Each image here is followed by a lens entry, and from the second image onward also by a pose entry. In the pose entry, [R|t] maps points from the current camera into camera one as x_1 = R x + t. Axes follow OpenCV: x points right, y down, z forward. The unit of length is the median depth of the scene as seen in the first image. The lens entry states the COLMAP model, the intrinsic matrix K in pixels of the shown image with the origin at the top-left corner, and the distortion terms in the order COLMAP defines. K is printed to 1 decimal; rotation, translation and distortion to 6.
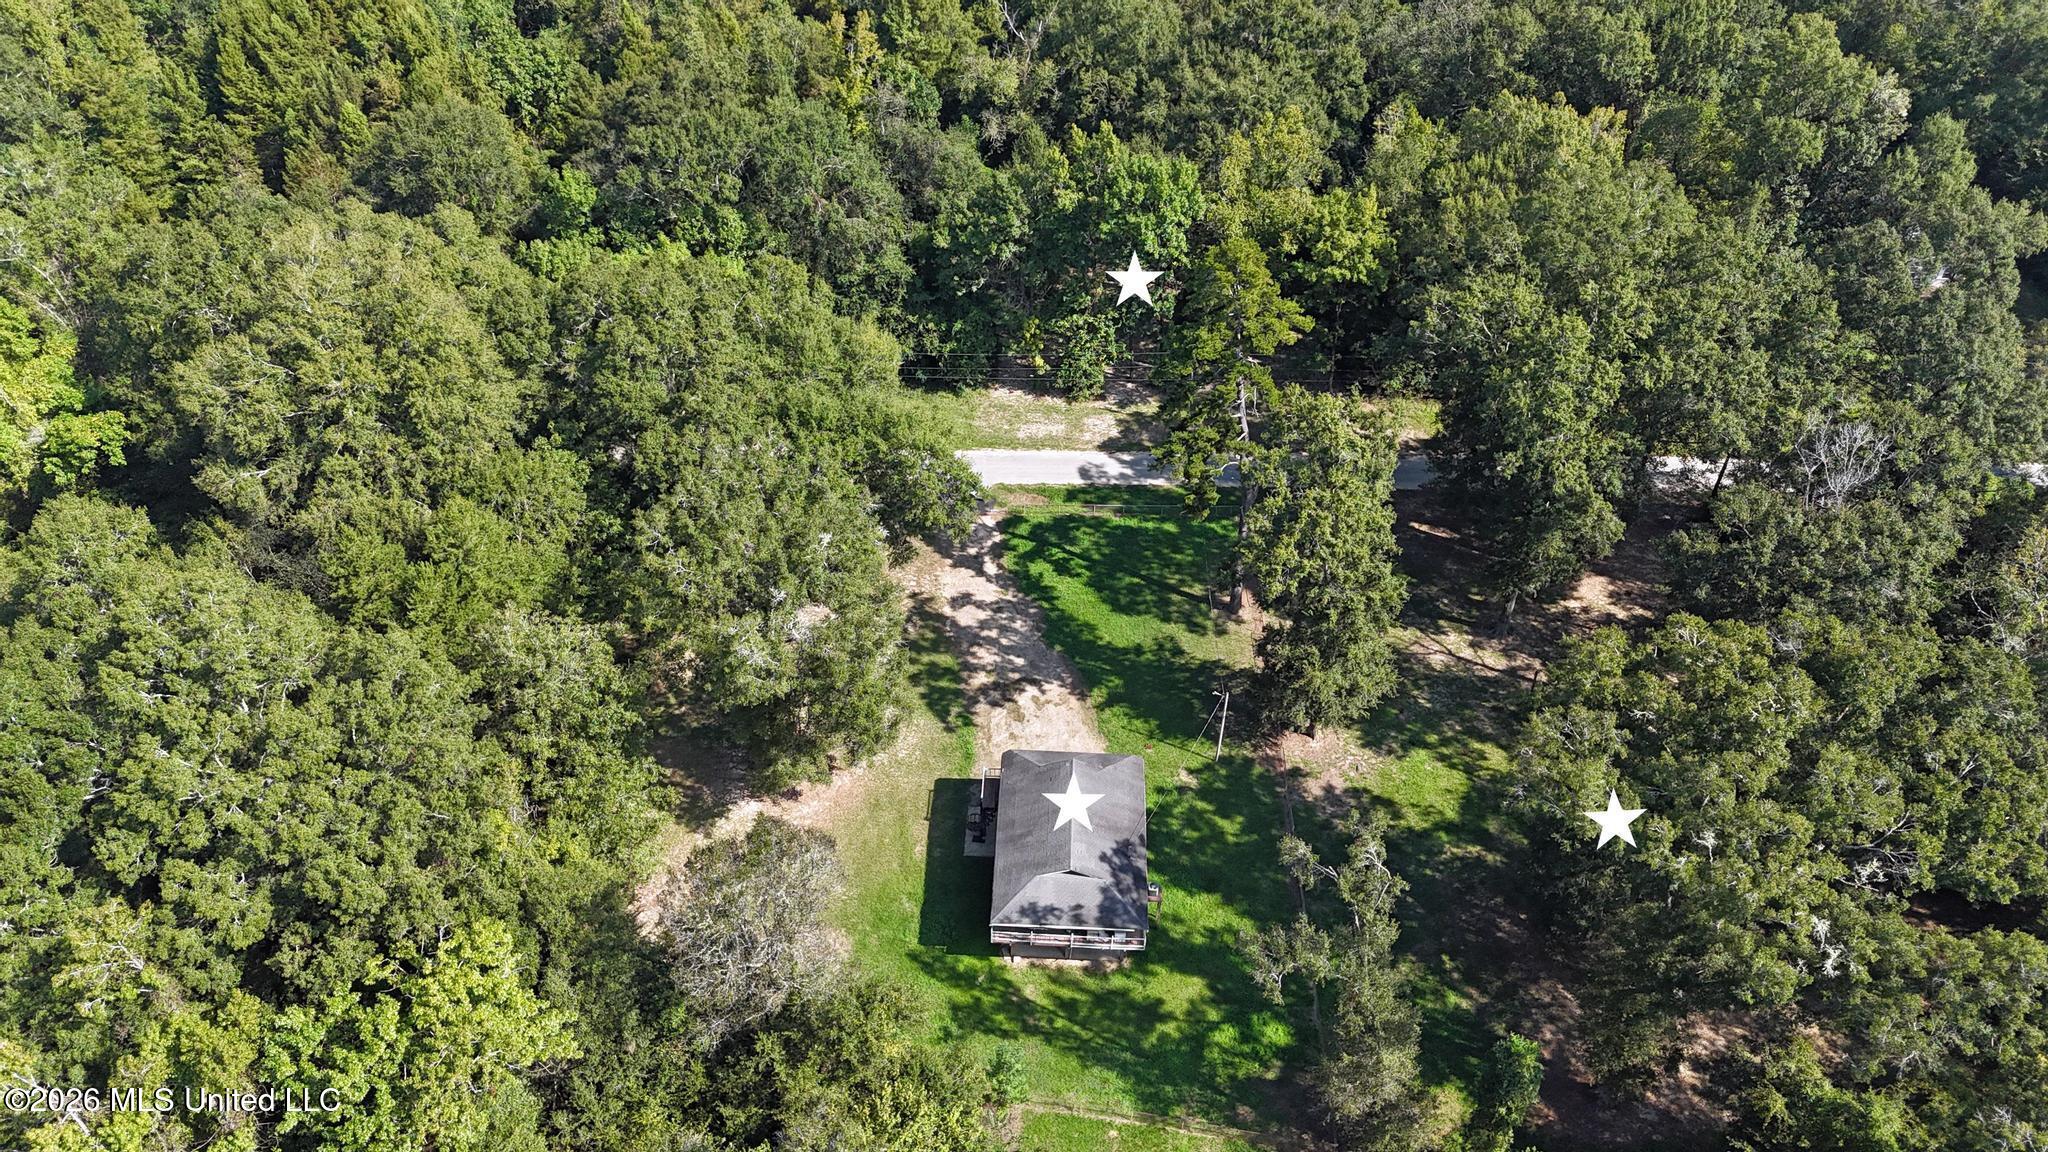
lens RADIAL K [[1489.5, 0, 1006.6], [0, 1489.5, 567.8], [0, 0, 1]] dist [0.065780, -0.043899]
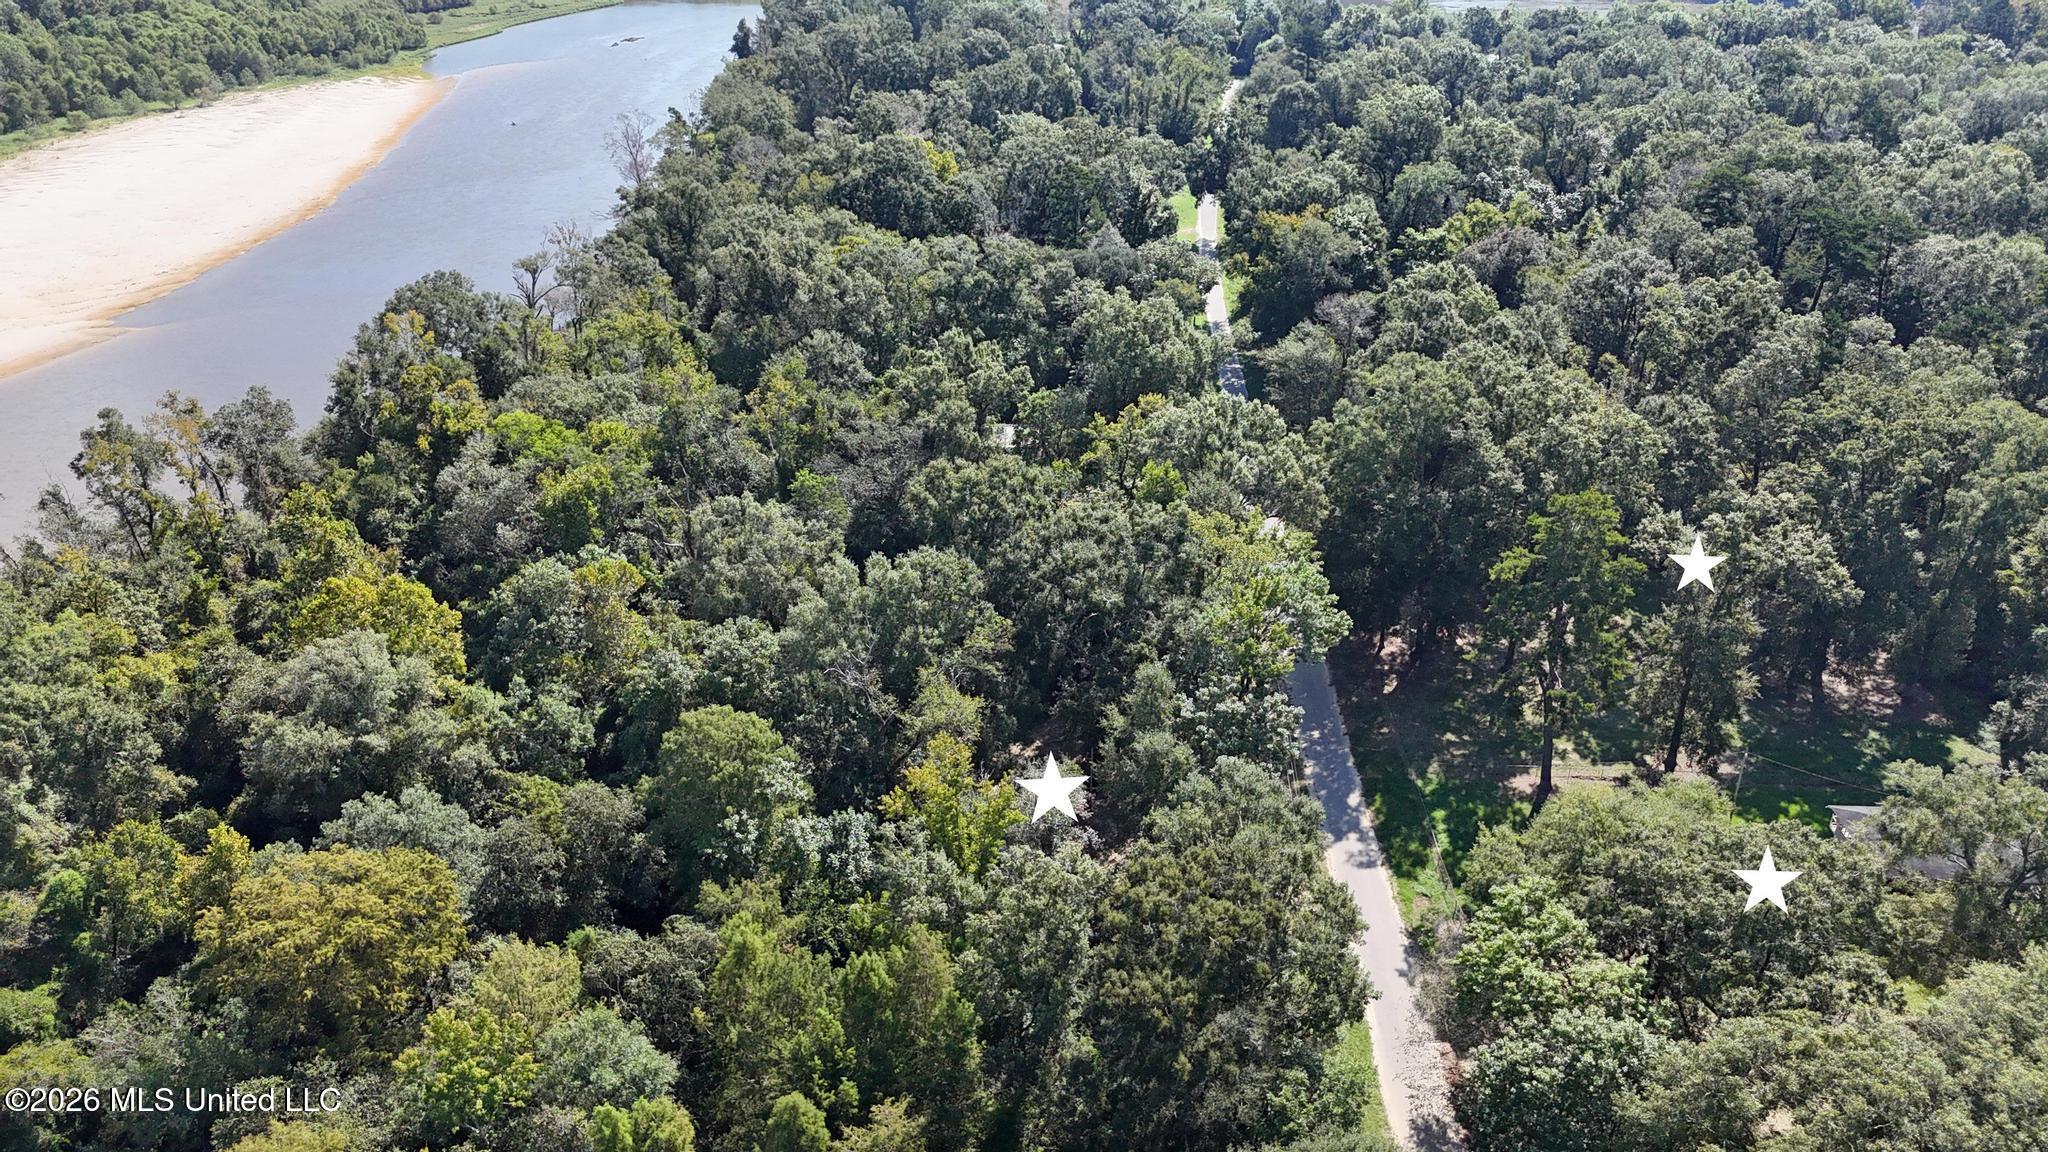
lens RADIAL K [[1489.5, 0, 1032.4], [0, 1489.5, 563.2], [0, 0, 1]] dist [0.065780, -0.043899]
pose [[0.005947, -0.459535, 0.888140, -0.826926], [0.652474, 0.674829, 0.344796, -0.770817], [-0.757788, 0.577437, 0.303847, 0.872942]]
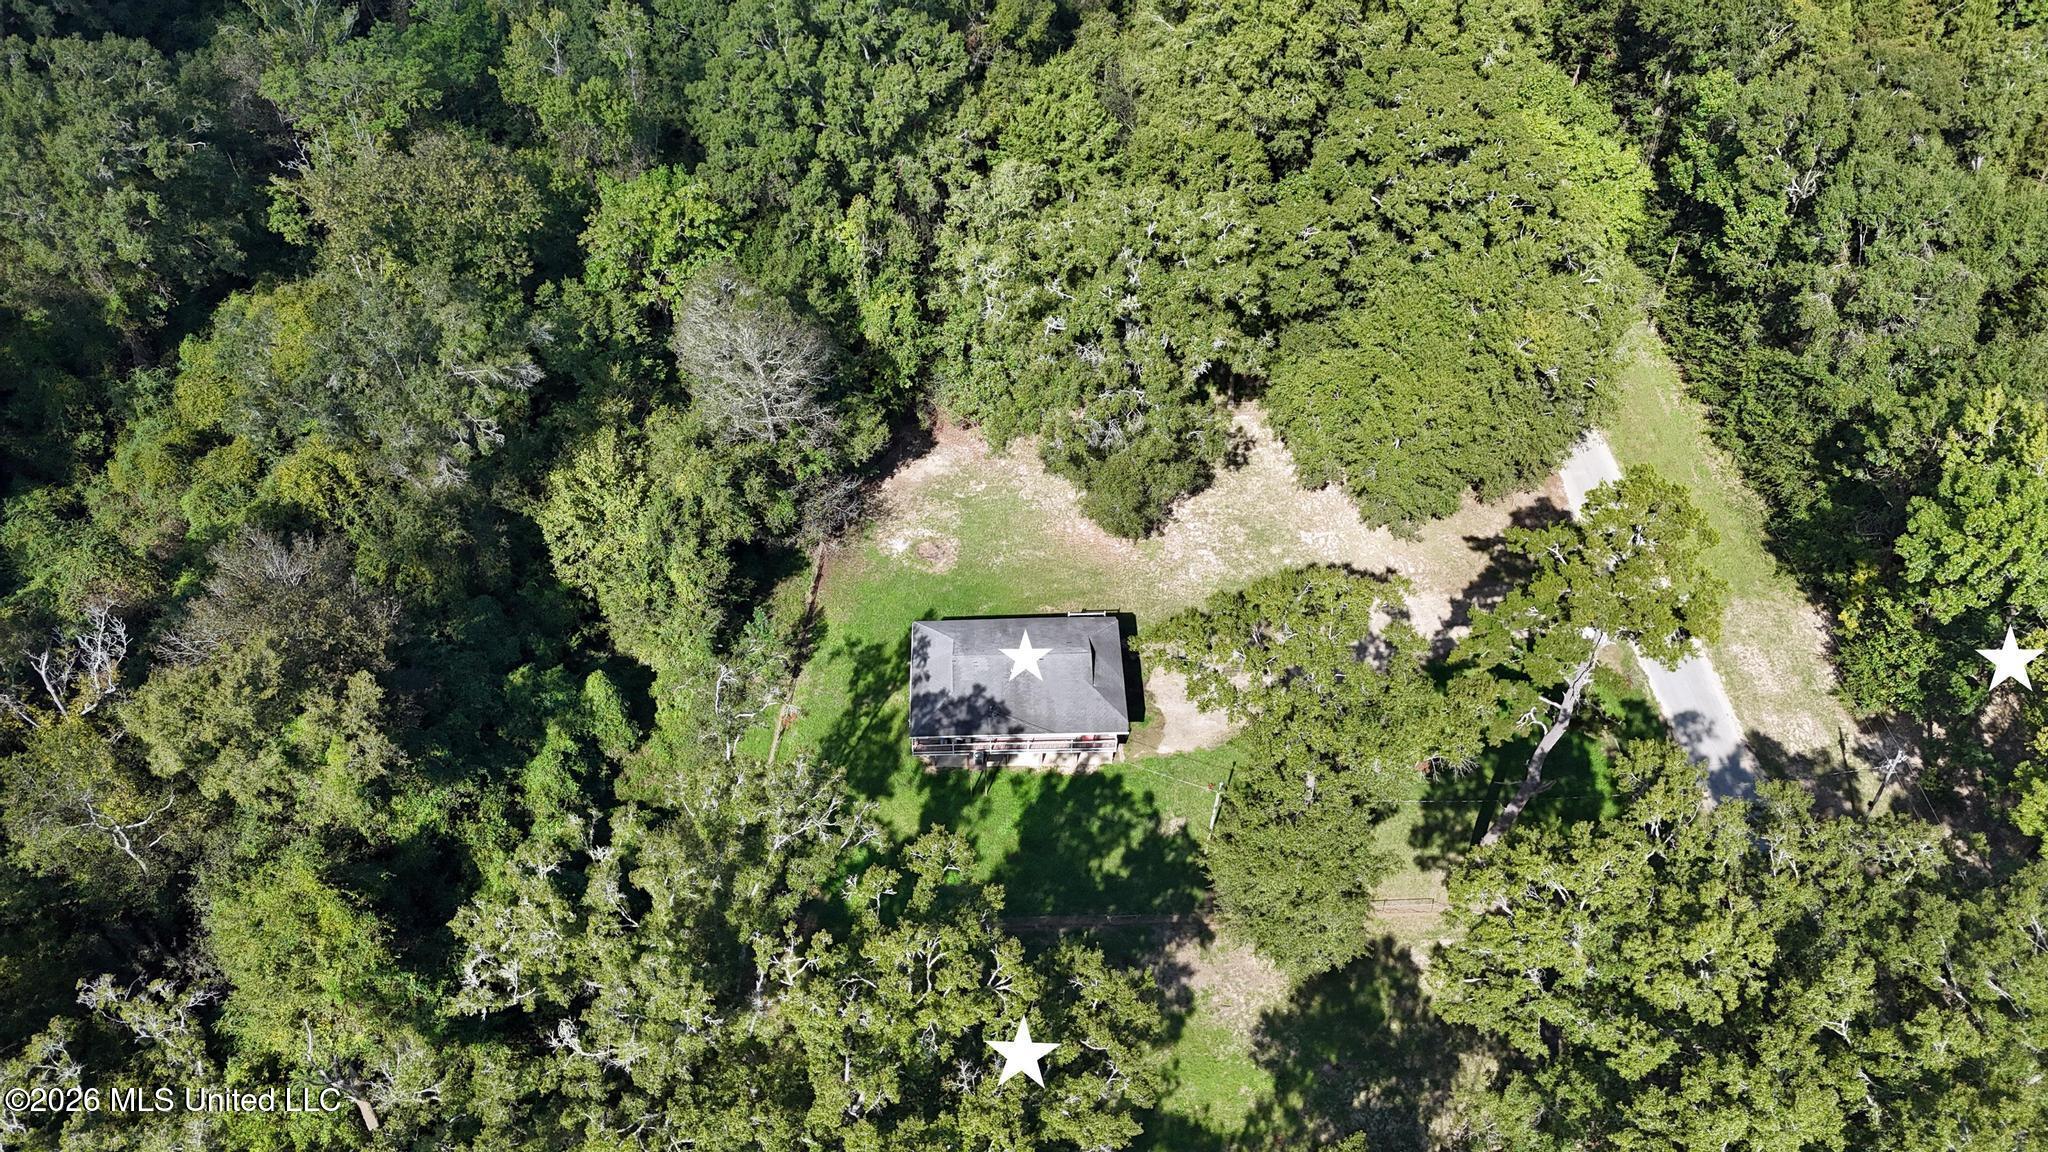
lens RADIAL K [[1489.5, 0, 1036.1], [0, 1489.5, 566.2], [0, 0, 1]] dist [0.065780, -0.043899]
pose [[0.085885, 0.729528, -0.678537, 0.559276], [-0.664856, 0.549194, 0.506312, -0.314155], [0.742017, 0.407644, 0.532199, 0.367570]]
